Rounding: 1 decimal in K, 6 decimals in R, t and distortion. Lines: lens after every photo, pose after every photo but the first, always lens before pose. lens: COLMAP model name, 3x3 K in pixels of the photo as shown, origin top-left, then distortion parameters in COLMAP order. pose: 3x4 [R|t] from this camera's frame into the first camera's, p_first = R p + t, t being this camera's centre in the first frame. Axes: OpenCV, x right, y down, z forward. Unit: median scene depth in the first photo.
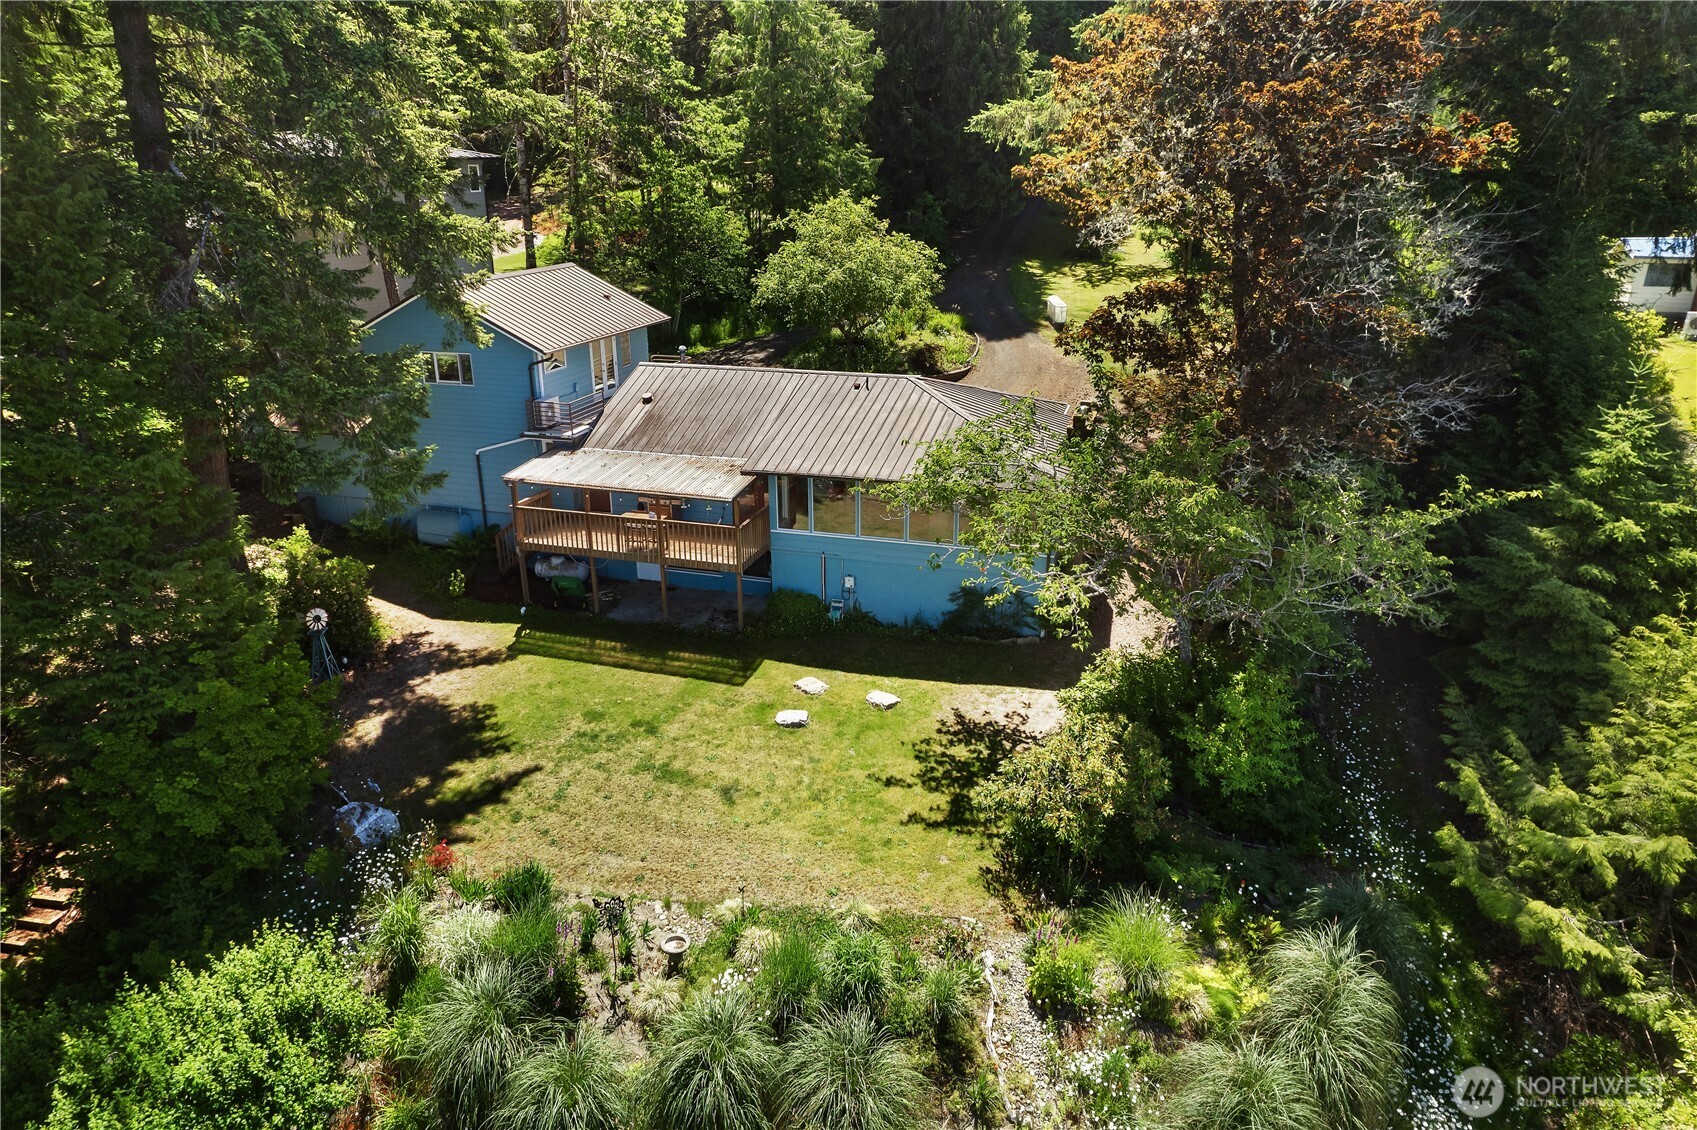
lens RADIAL K [[1071.5, 0, 852.8], [0, 1071.5, 566.1], [0, 0, 1]] dist [-0.090823, 0.078147]
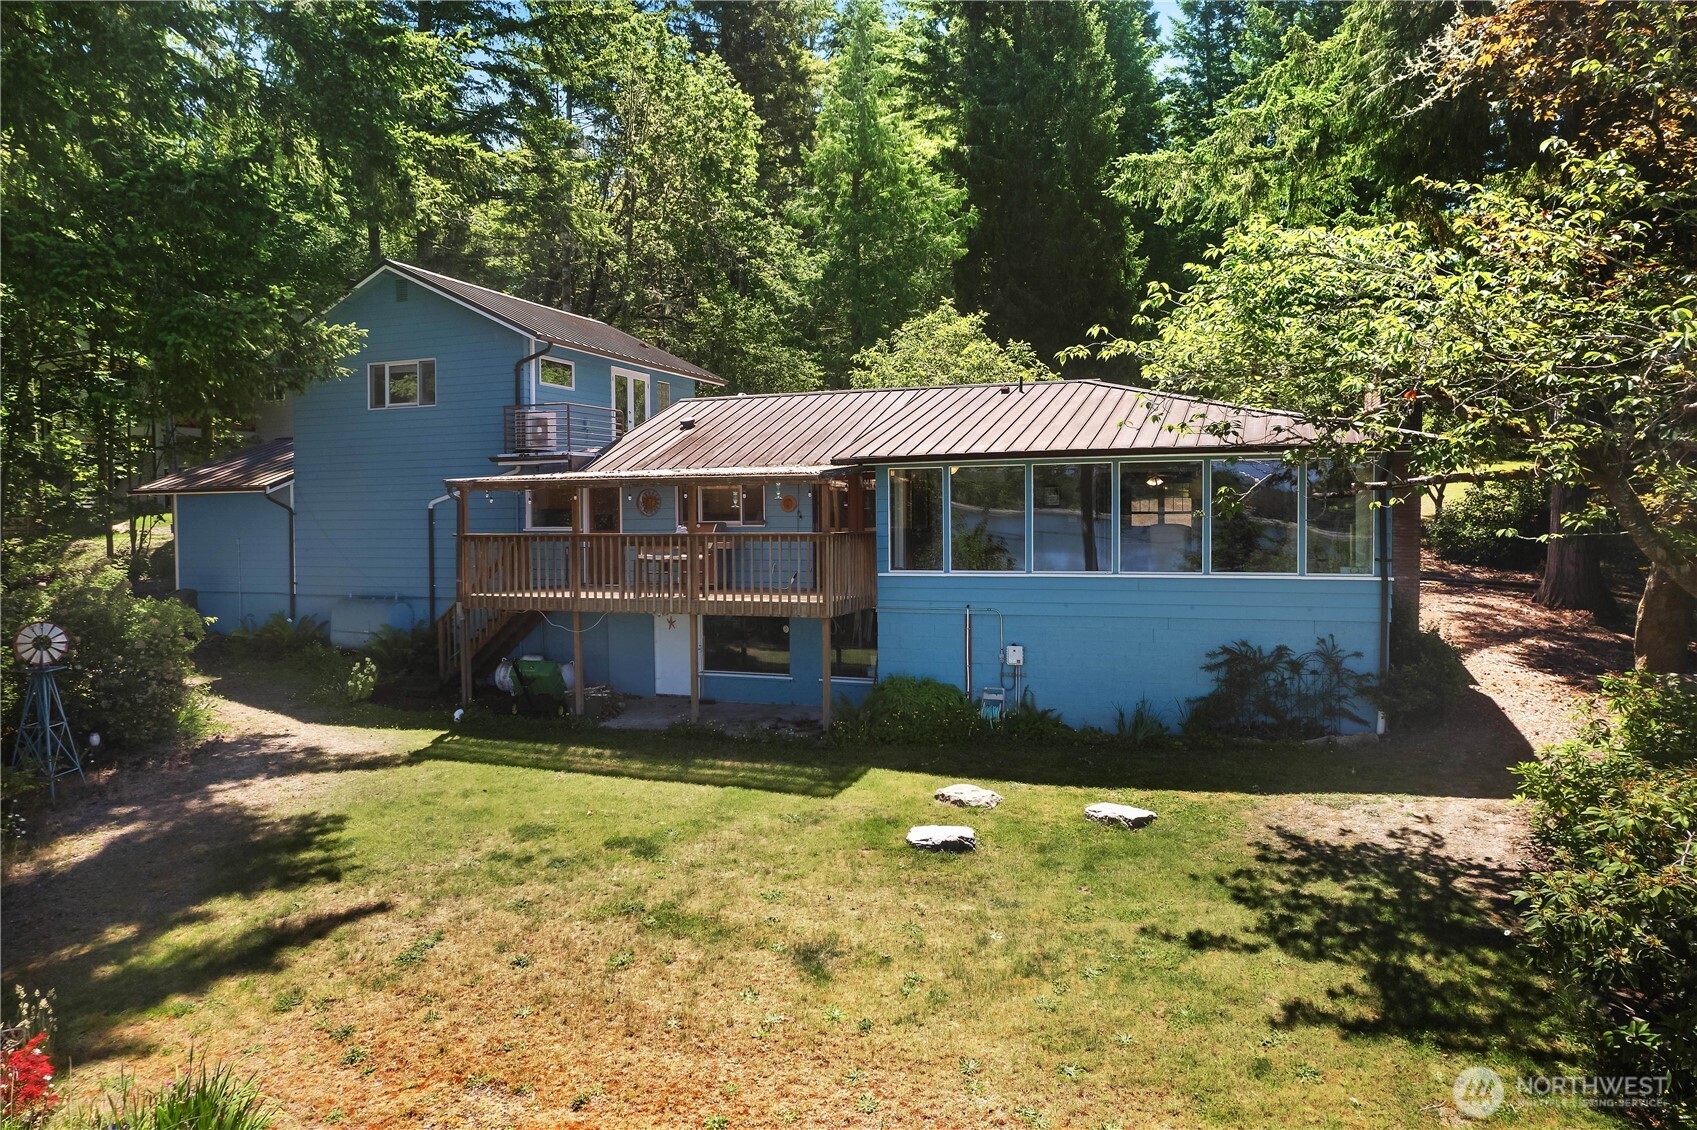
lens RADIAL K [[1071.5, 0, 852.8], [0, 1071.5, 566.1], [0, 0, 1]] dist [-0.090823, 0.078147]
pose [[0.998880, -0.001421, -0.047297, -0.075689], [-0.013701, 0.948046, -0.317839, 0.183508], [0.045292, 0.318131, 0.946964, 0.522547]]
